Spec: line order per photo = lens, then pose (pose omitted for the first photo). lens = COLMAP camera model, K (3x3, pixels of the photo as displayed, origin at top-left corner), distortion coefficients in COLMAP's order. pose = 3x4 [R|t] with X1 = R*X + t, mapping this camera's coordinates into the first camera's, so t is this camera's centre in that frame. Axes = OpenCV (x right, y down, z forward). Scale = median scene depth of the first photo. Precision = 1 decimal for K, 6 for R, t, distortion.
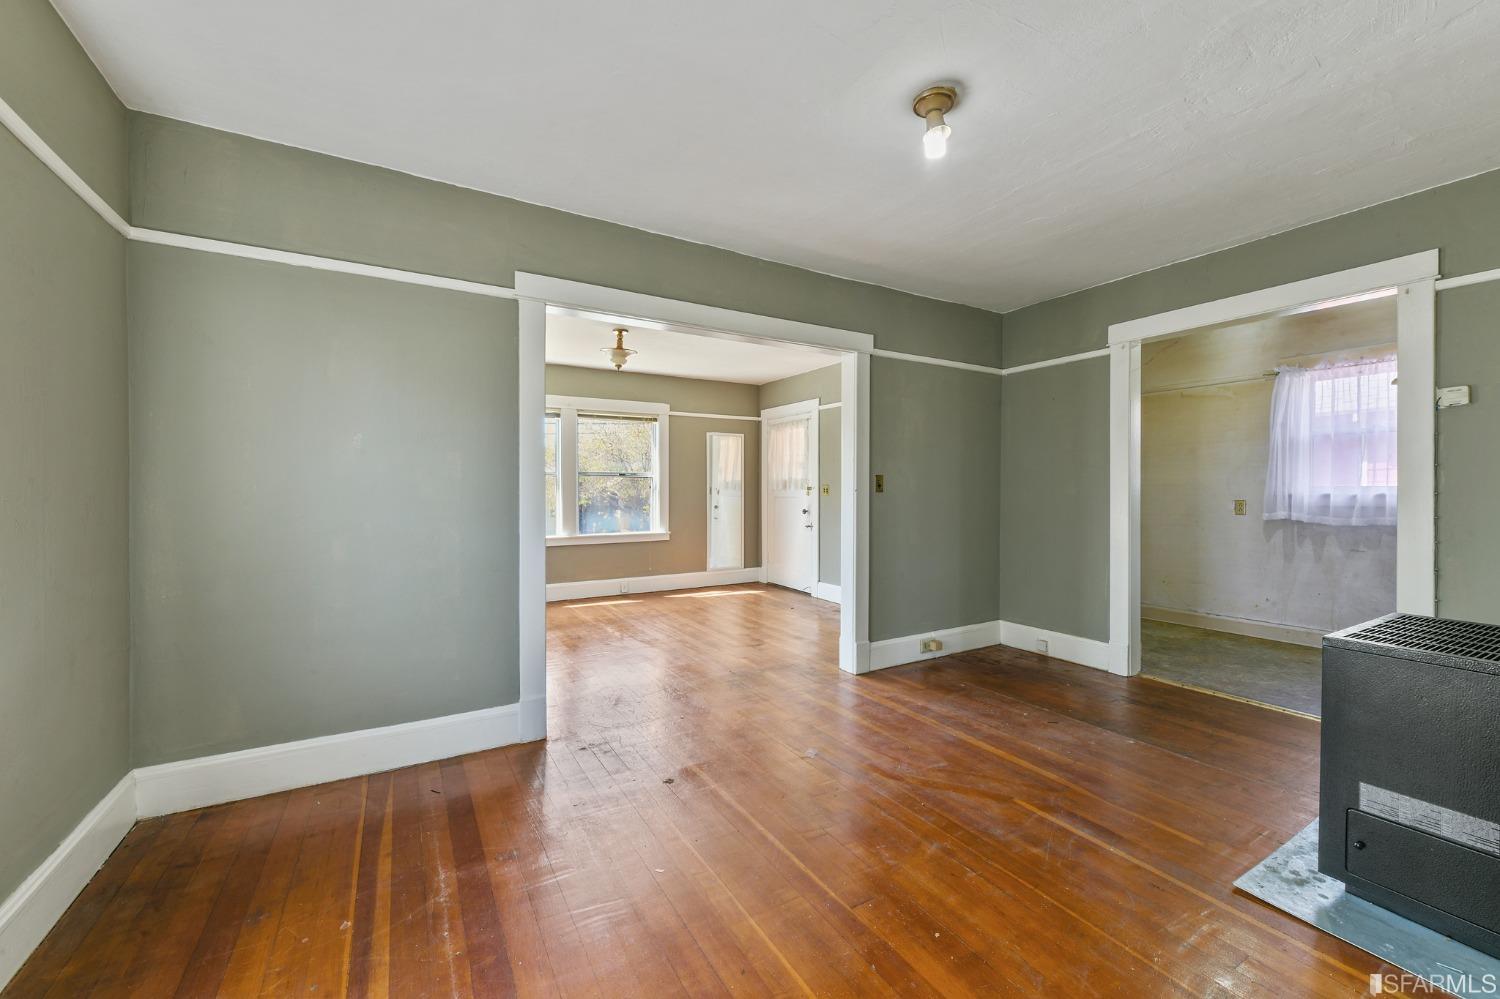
lens RADIAL K [[597.9, 0, 758.5], [0, 597.9, 494.6], [0, 0, 1]] dist [0.007803, -0.002784]
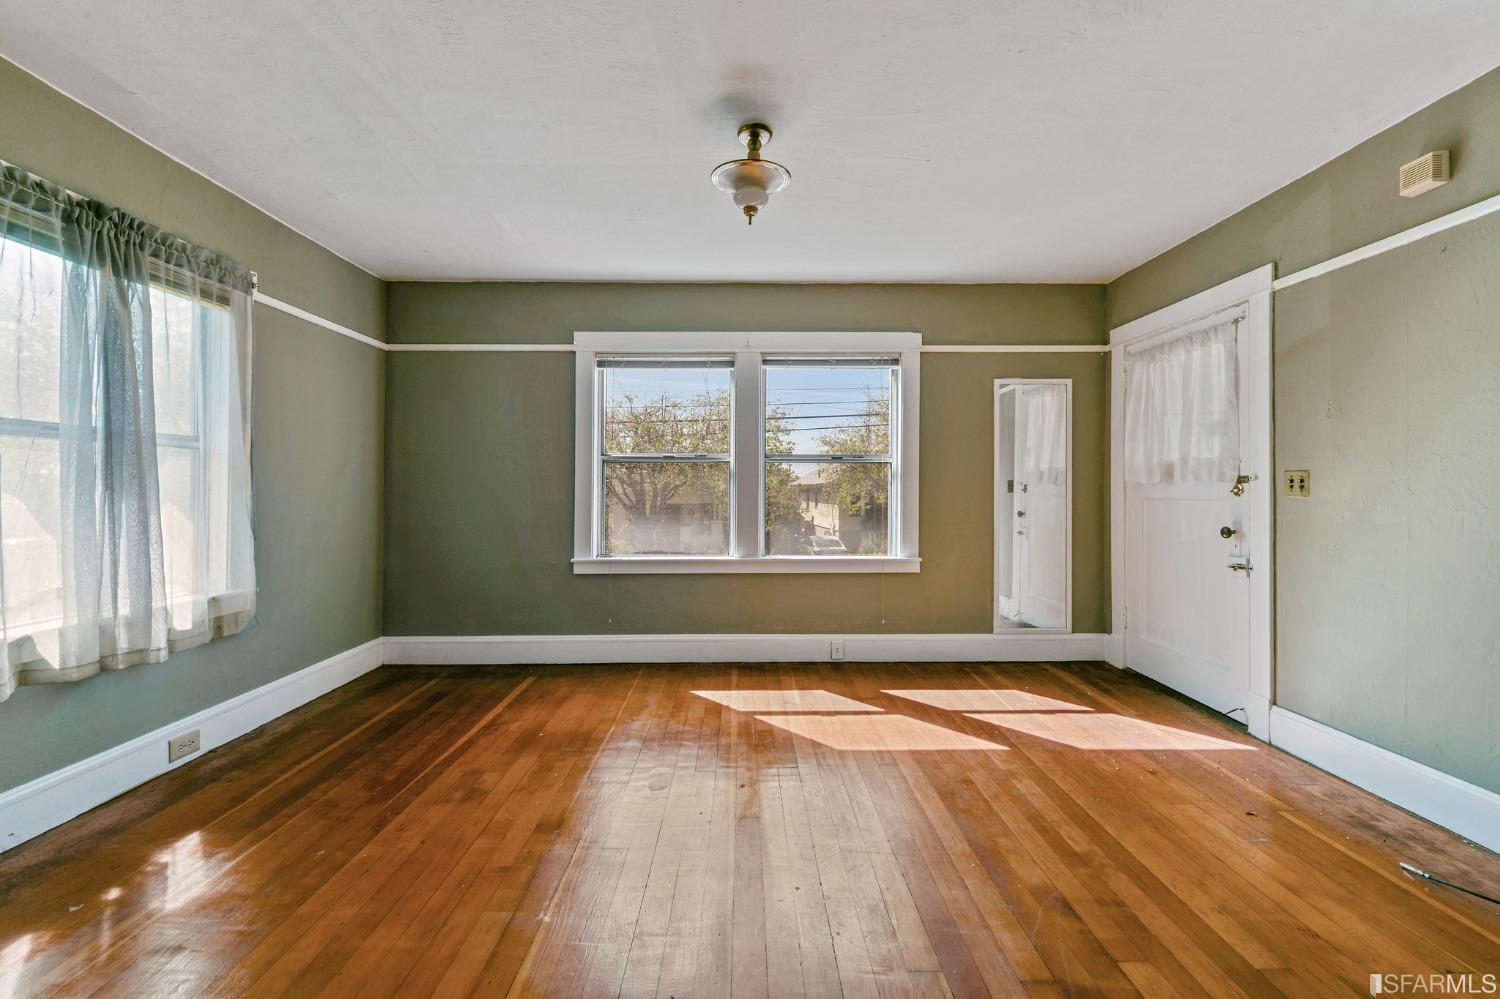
lens RADIAL K [[597.9, 0, 752.4], [0, 597.9, 483.9], [0, 0, 1]] dist [0.007803, -0.002784]
pose [[0.862036, -0.000666, -0.506846, 0.000290], [-0.006636, 0.999899, -0.012601, 0.000530], [0.506803, 0.014226, 0.861944, 0.437566]]
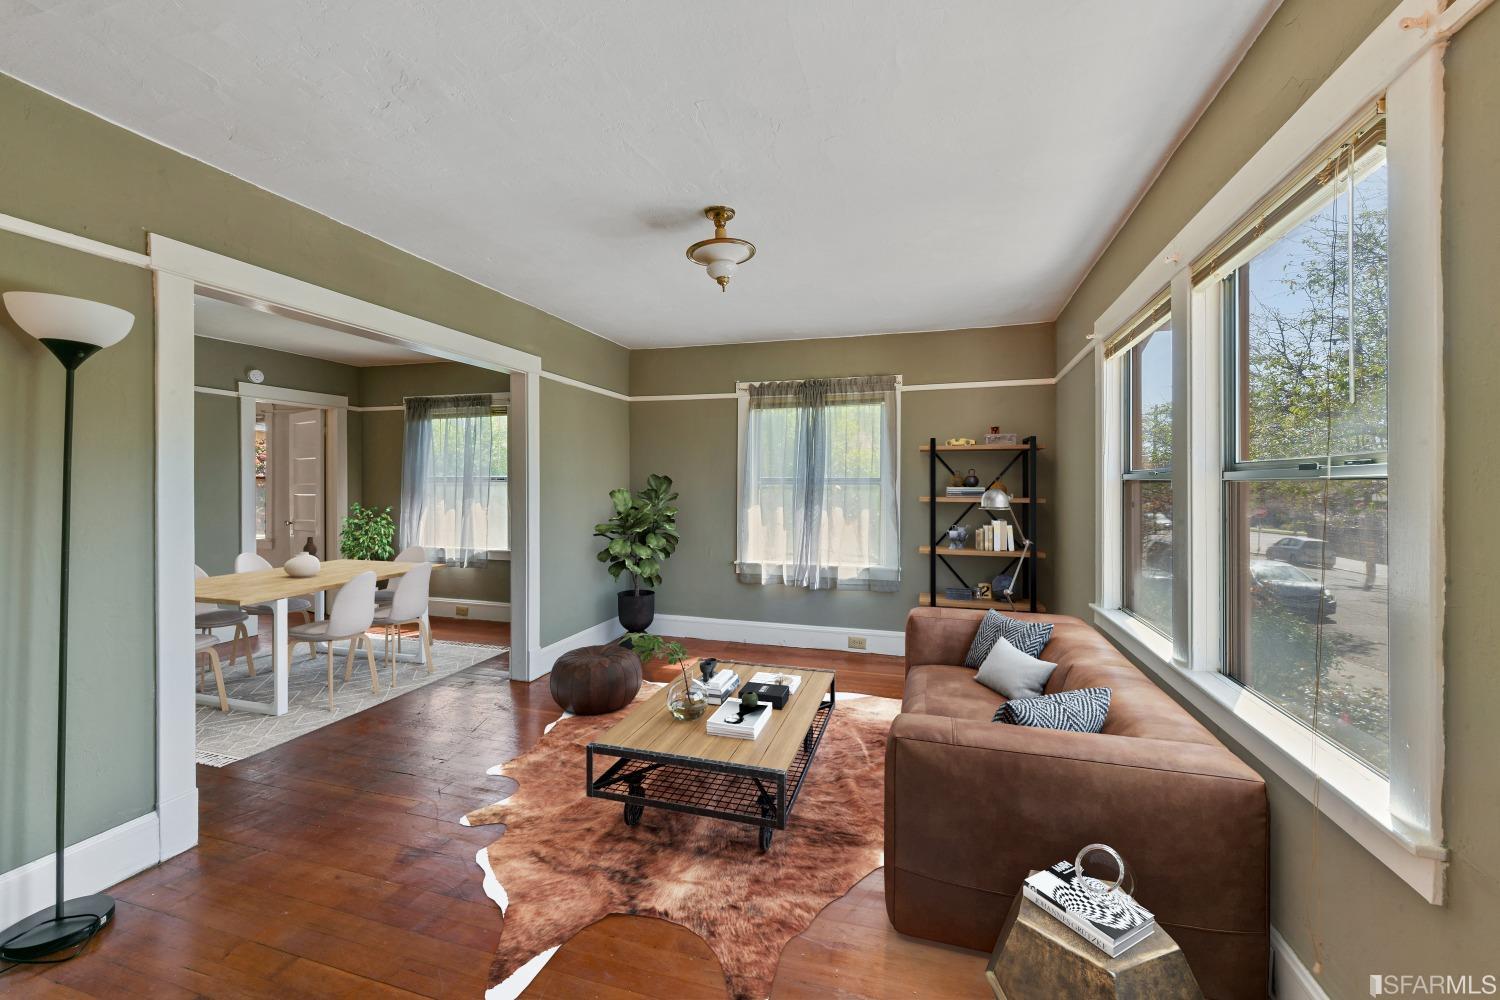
lens RADIAL K [[597.9, 0, 745.3], [0, 597.9, 488.1], [0, 0, 1]] dist [0.007803, -0.002784]
pose [[-0.743922, 0.003374, -0.668258, 0.073079], [-0.002987, 0.999960, 0.008374, -0.026341], [0.668260, 0.008225, -0.743882, 1.010867]]
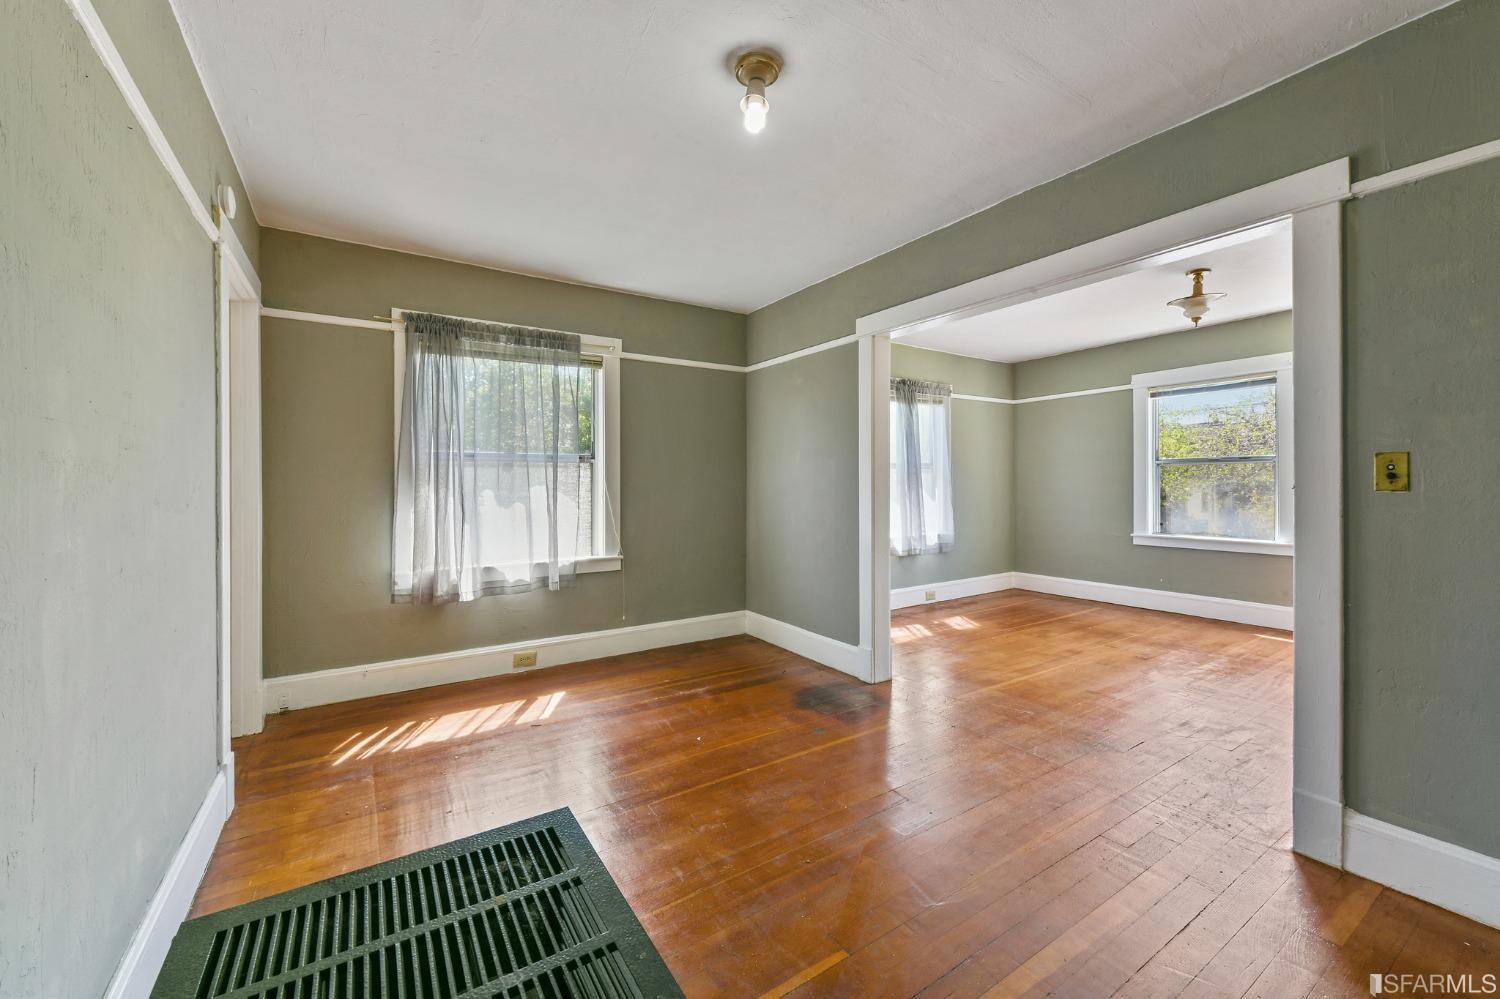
lens RADIAL K [[597.9, 0, 753.6], [0, 597.9, 483.2], [0, 0, 1]] dist [0.007803, -0.002784]
pose [[0.038100, 0.003012, -0.999269, 0.367411], [0.002355, 0.999992, 0.003104, -0.007140], [0.999271, -0.002472, 0.038092, 0.292365]]
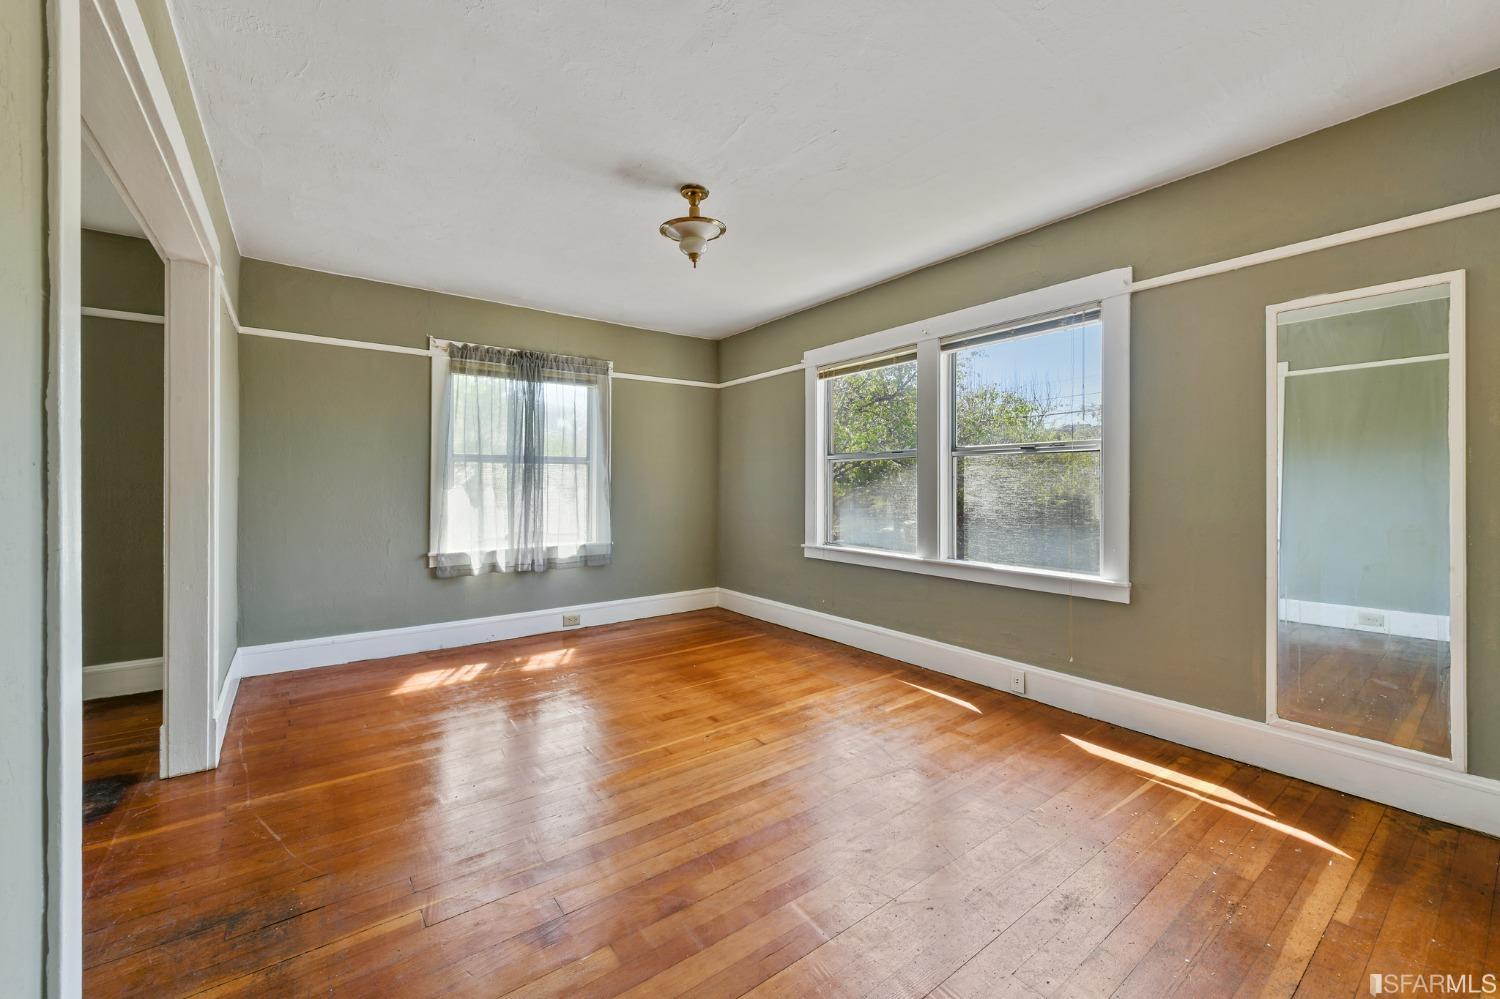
lens RADIAL K [[597.9, 0, 747.3], [0, 597.9, 479.4], [0, 0, 1]] dist [0.007803, -0.002784]
pose [[0.097949, -0.001236, -0.995191, 0.230136], [-0.005022, 0.999986, -0.001736, -0.005773], [0.995179, 0.005168, 0.097942, 0.716623]]
